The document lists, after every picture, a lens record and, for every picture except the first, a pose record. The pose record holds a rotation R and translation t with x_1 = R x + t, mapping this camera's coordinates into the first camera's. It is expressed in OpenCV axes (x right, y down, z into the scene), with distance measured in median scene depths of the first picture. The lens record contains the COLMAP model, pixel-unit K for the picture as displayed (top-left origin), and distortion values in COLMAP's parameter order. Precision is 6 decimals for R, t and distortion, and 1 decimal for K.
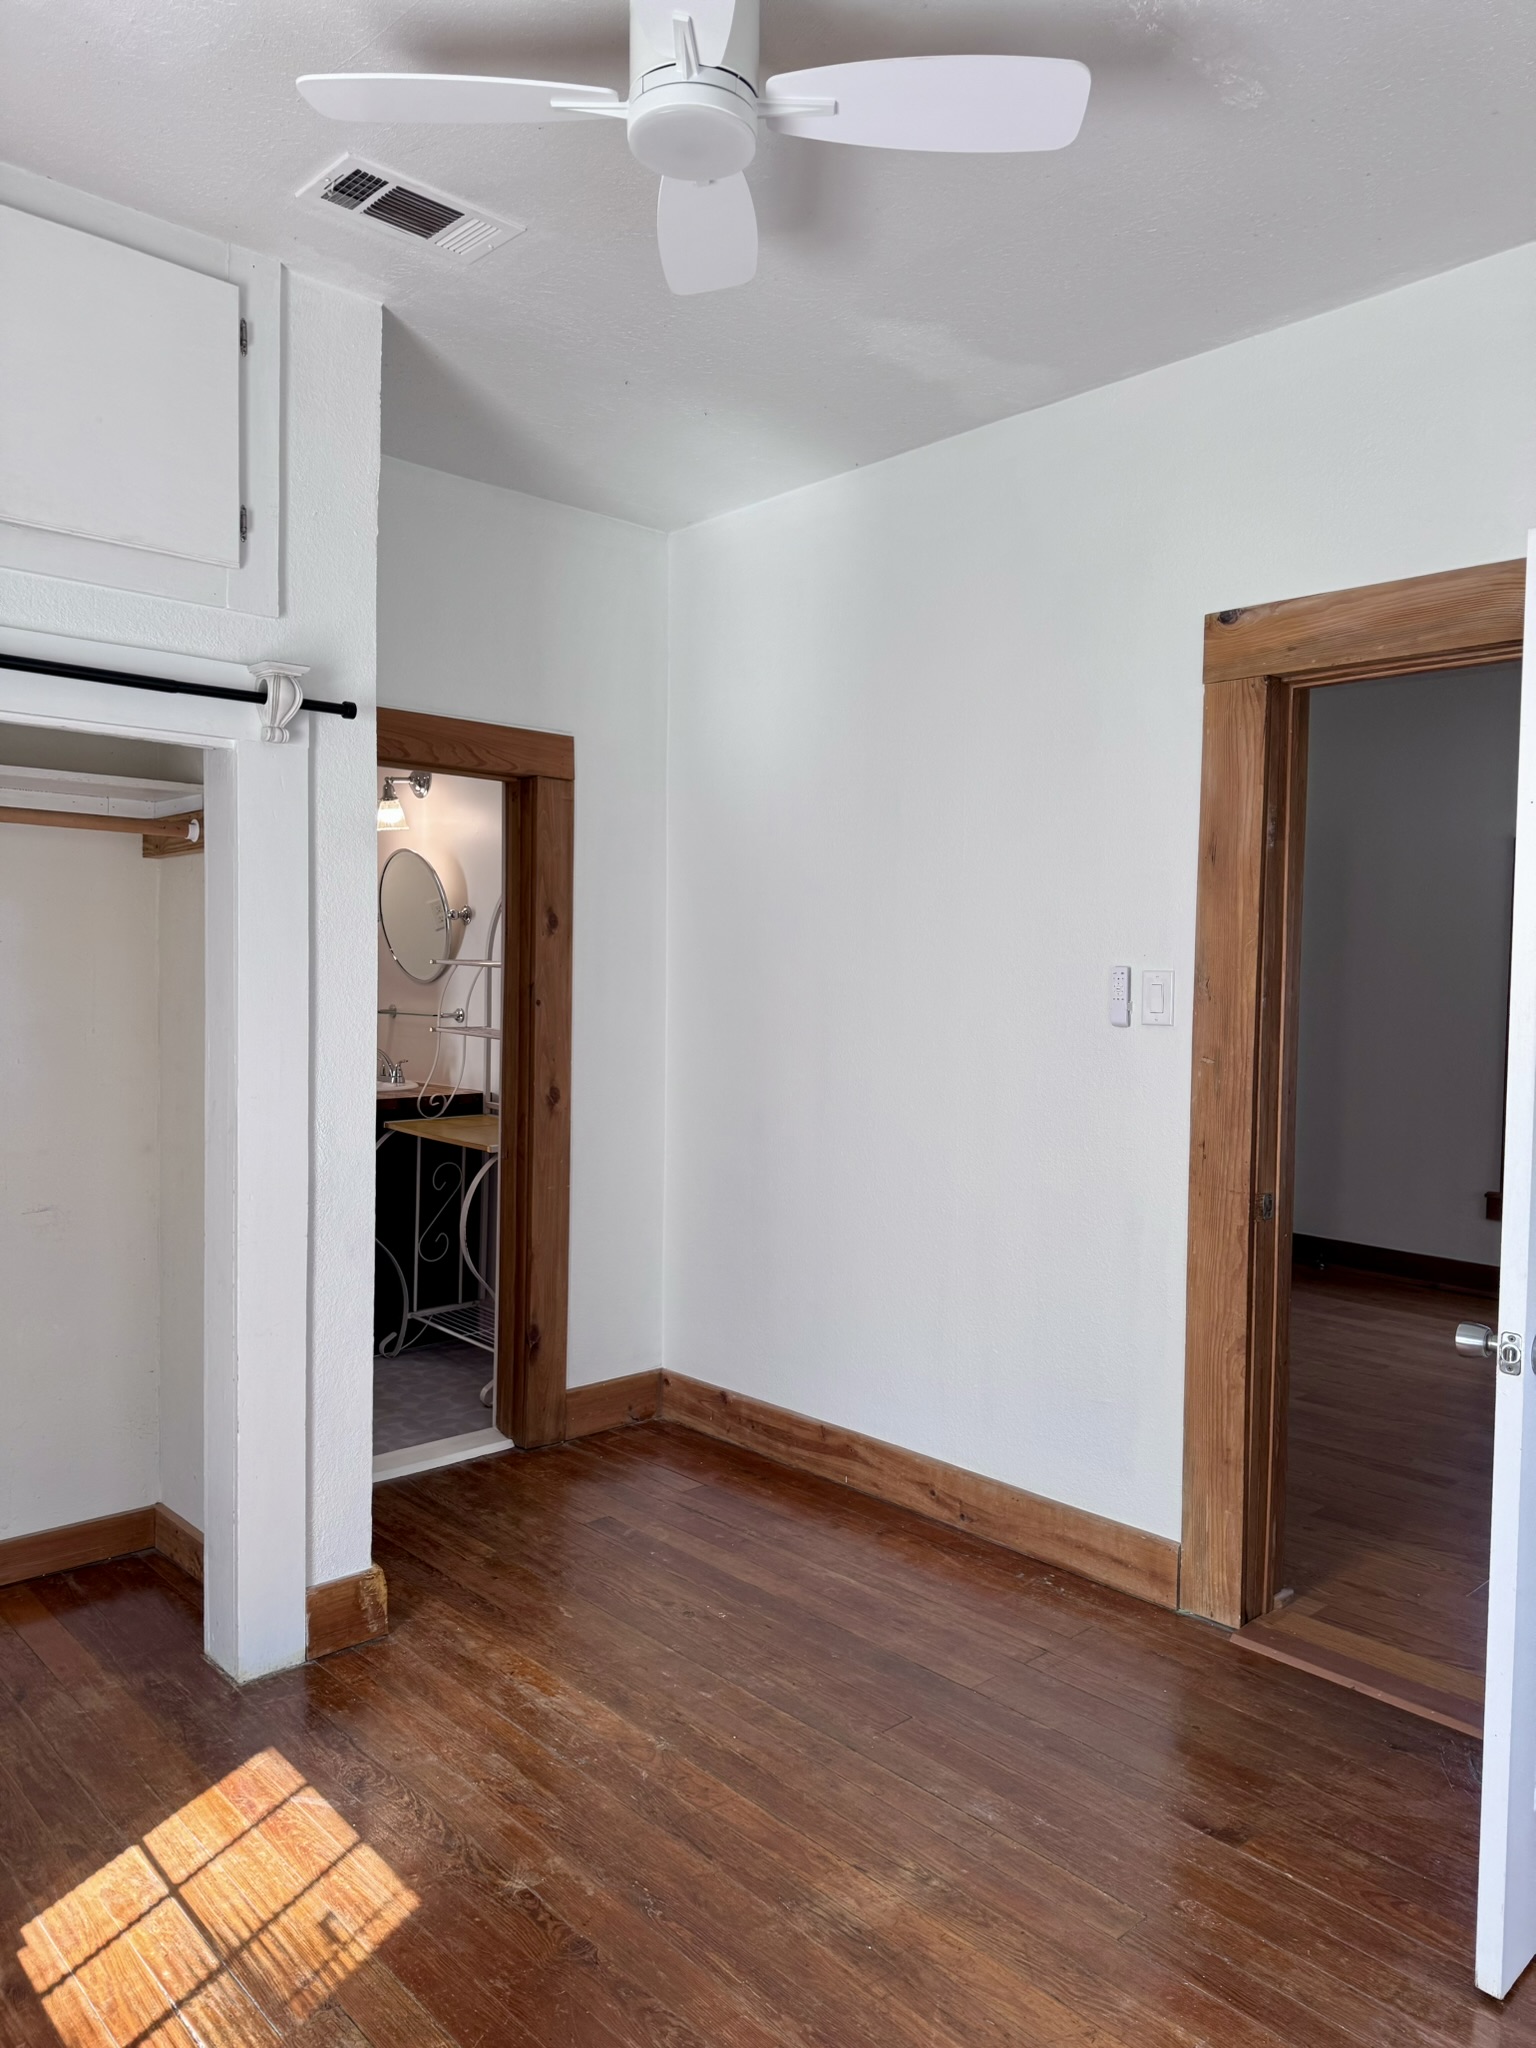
lens RADIAL K [[1445.0, 0, 780.8], [0, 1445.0, 1033.3], [0, 0, 1]] dist [0.049452, -0.066884]
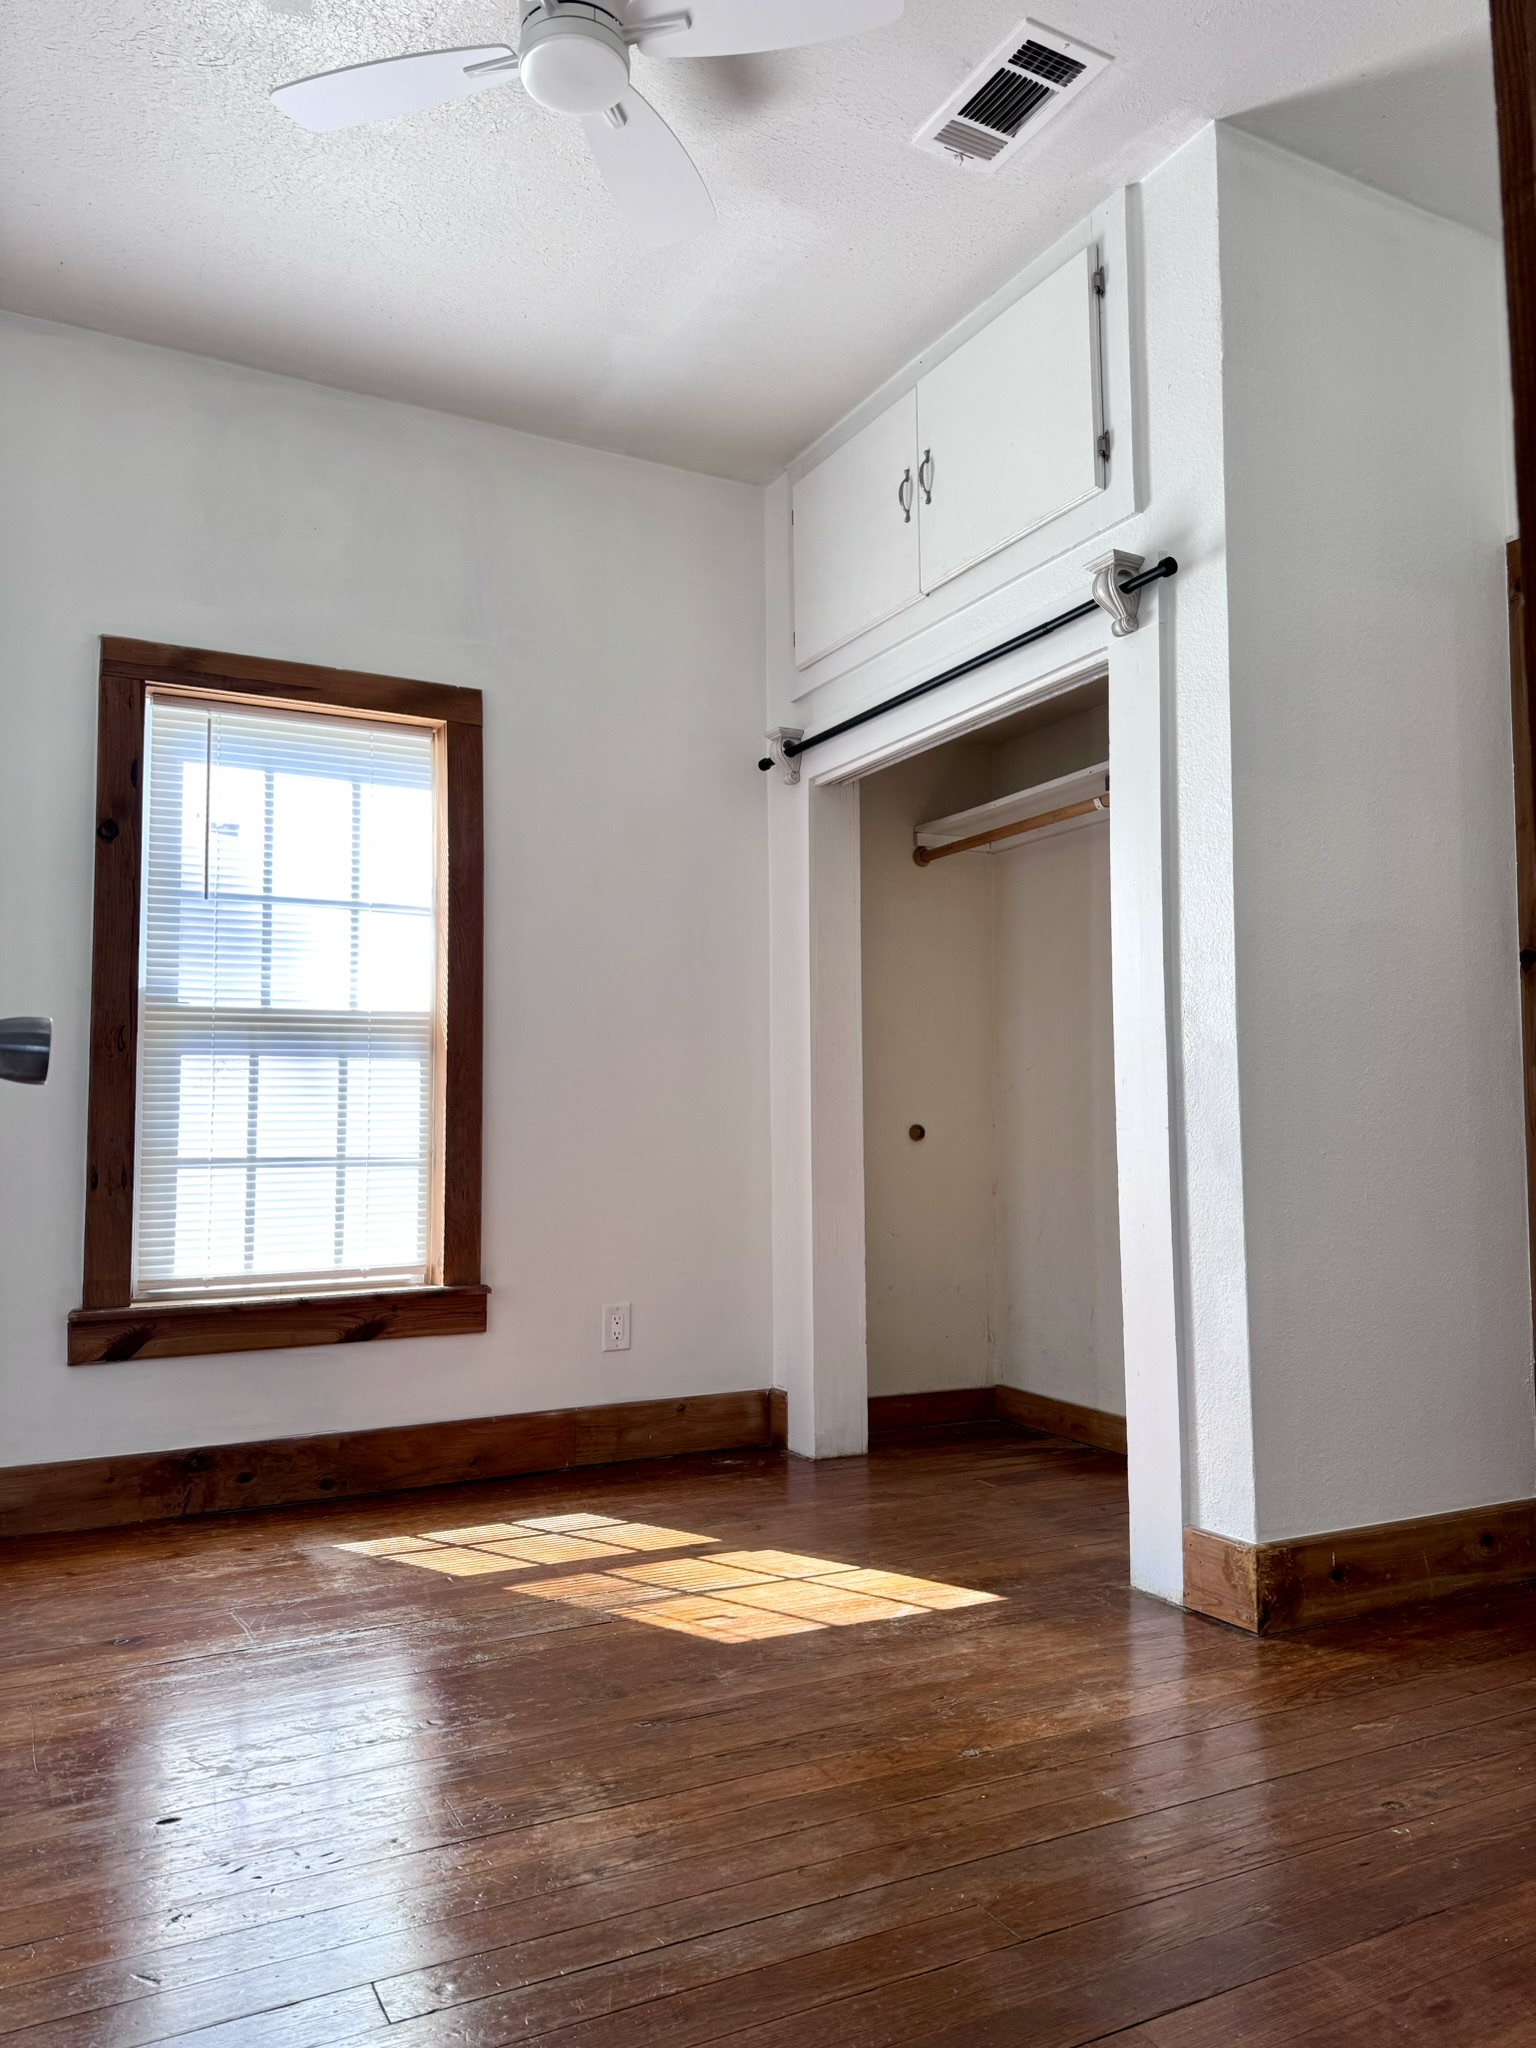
lens RADIAL K [[1445.0, 0, 771.2], [0, 1445.0, 1032.0], [0, 0, 1]] dist [0.049452, -0.066884]
pose [[-0.250912, -0.086506, -0.964137, 0.847520], [-0.053475, 0.995717, -0.075422, 0.209479], [0.966532, 0.032633, -0.254463, 1.285316]]
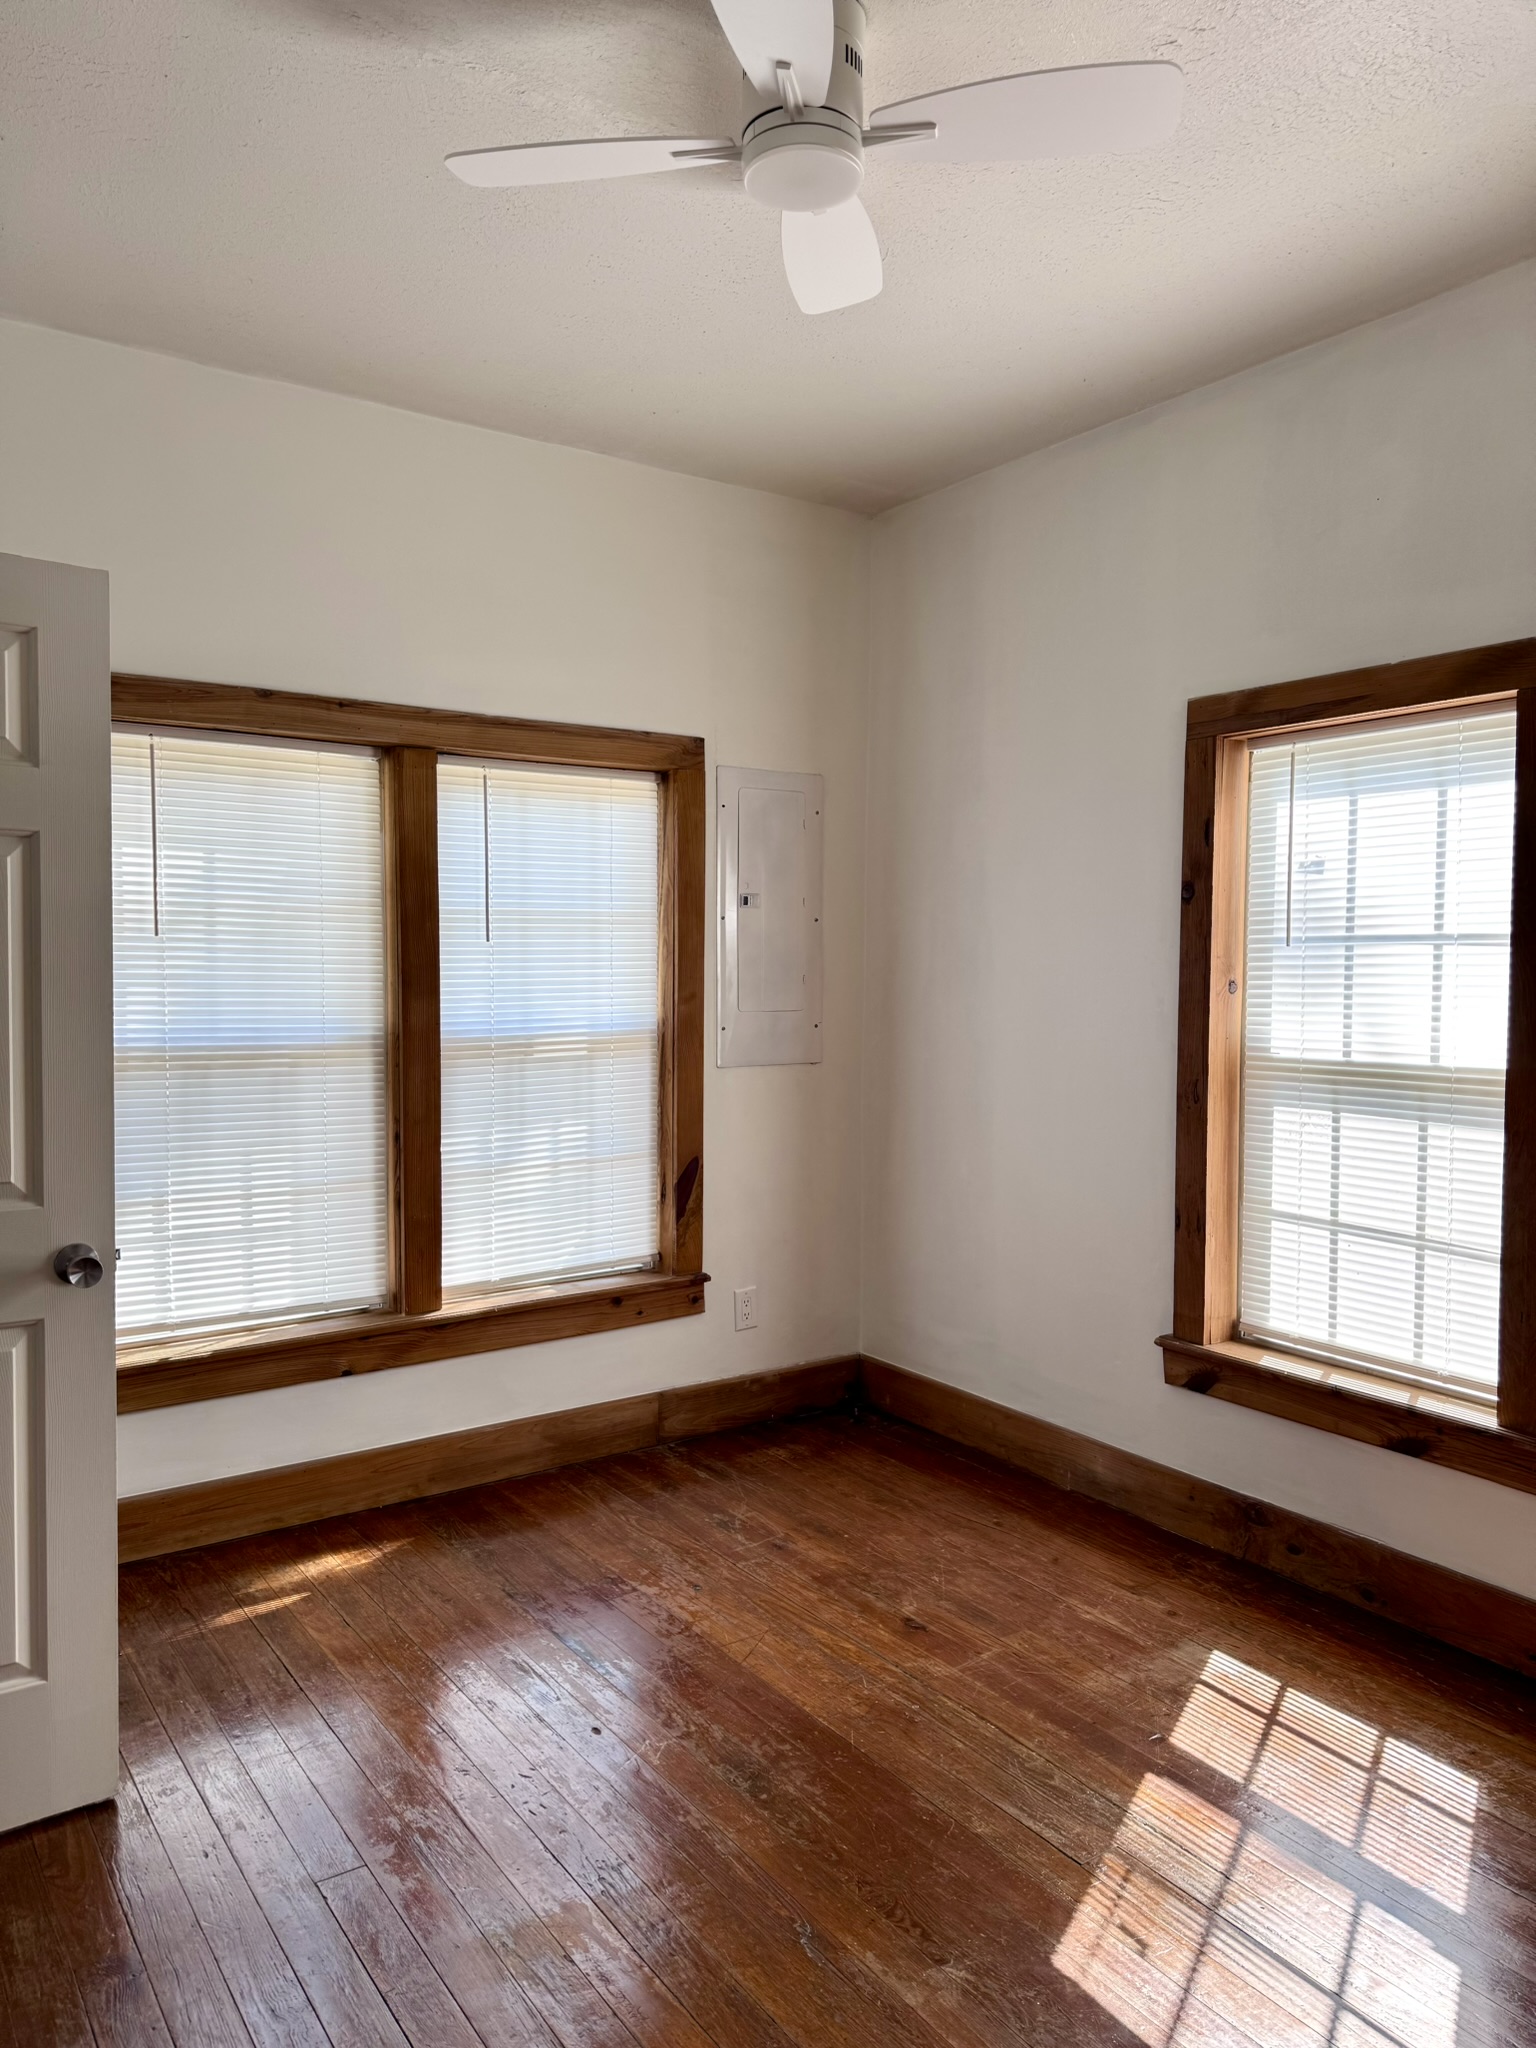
lens RADIAL K [[1445.0, 0, 769.4], [0, 1445.0, 1030.1], [0, 0, 1]] dist [0.049452, -0.066884]
pose [[-0.990060, -0.025549, 0.138307, -0.180142], [-0.009869, 0.993559, 0.112890, -0.096746], [-0.140300, 0.110403, -0.983934, 1.851659]]
